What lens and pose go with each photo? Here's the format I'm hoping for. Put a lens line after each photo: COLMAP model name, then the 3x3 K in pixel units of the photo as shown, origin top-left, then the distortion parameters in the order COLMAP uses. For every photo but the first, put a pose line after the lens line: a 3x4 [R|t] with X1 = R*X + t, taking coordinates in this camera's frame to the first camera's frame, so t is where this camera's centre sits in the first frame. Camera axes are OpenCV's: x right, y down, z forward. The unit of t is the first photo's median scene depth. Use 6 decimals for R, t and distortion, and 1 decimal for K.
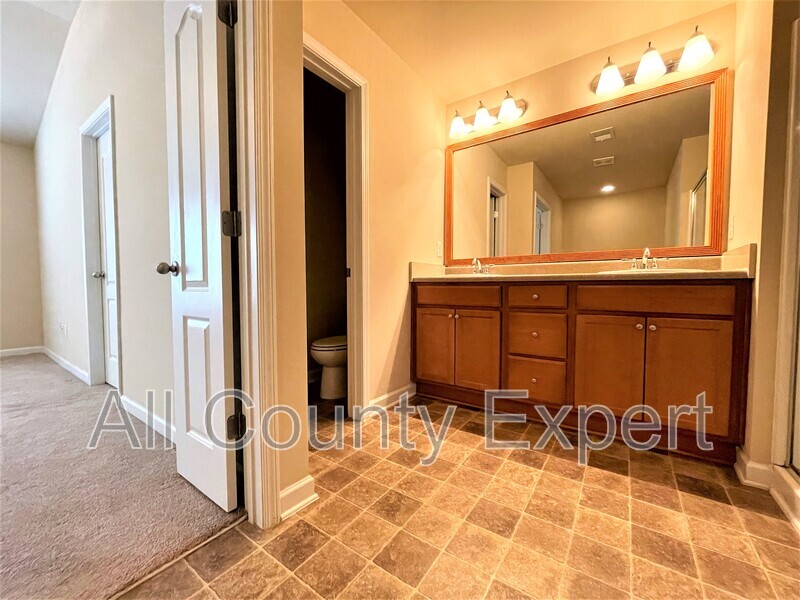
lens RADIAL K [[322.7, 0, 398.3], [0, 322.7, 299.8], [0, 0, 1]] dist [-0.000621, -0.000550]
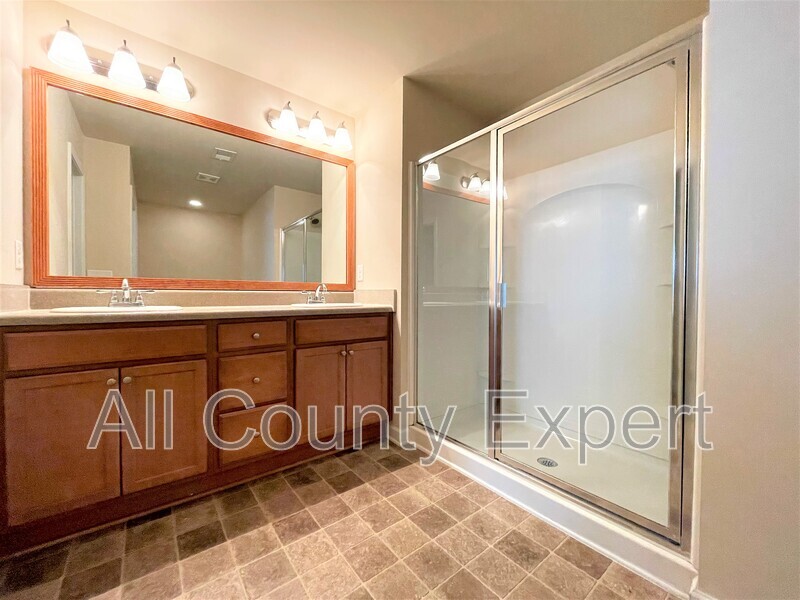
lens RADIAL K [[322.7, 0, 398.3], [0, 322.7, 299.8], [0, 0, 1]] dist [-0.000621, -0.000550]
pose [[0.288143, -0.013385, 0.957494, -0.303695], [0.034821, 0.999387, 0.003492, -0.100875], [-0.956954, 0.032335, 0.288432, 0.411804]]
